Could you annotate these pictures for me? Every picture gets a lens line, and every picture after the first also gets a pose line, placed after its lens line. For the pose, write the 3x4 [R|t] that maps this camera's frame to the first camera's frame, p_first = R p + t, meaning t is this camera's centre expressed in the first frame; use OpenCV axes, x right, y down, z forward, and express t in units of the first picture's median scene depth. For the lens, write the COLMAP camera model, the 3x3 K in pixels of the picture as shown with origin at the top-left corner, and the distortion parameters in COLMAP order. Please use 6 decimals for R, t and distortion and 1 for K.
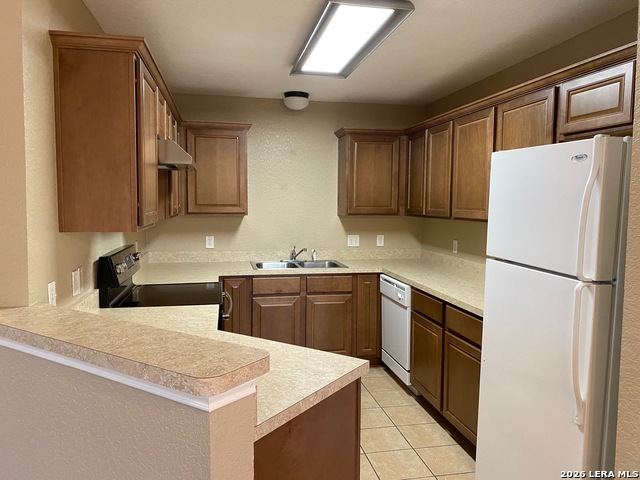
lens RADIAL K [[479.3, 0, 320.0], [0, 479.3, 240.0], [0, 0, 1]] dist [0.039236, -0.005137]
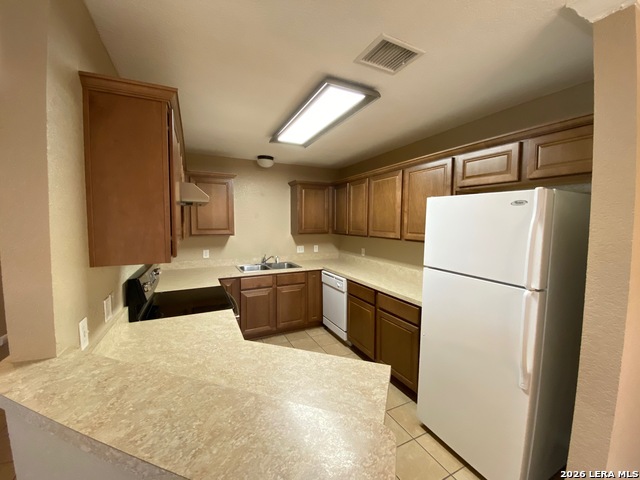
lens RADIAL K [[257.3, 0, 320.0], [0, 257.3, 240.0], [0, 0, 1]] dist [0.038932, -0.026140]
pose [[0.970547, -0.021715, 0.239930, -0.104958], [0.024104, 0.999685, -0.007027, -0.031914], [-0.239702, 0.012604, 0.970765, 0.184297]]
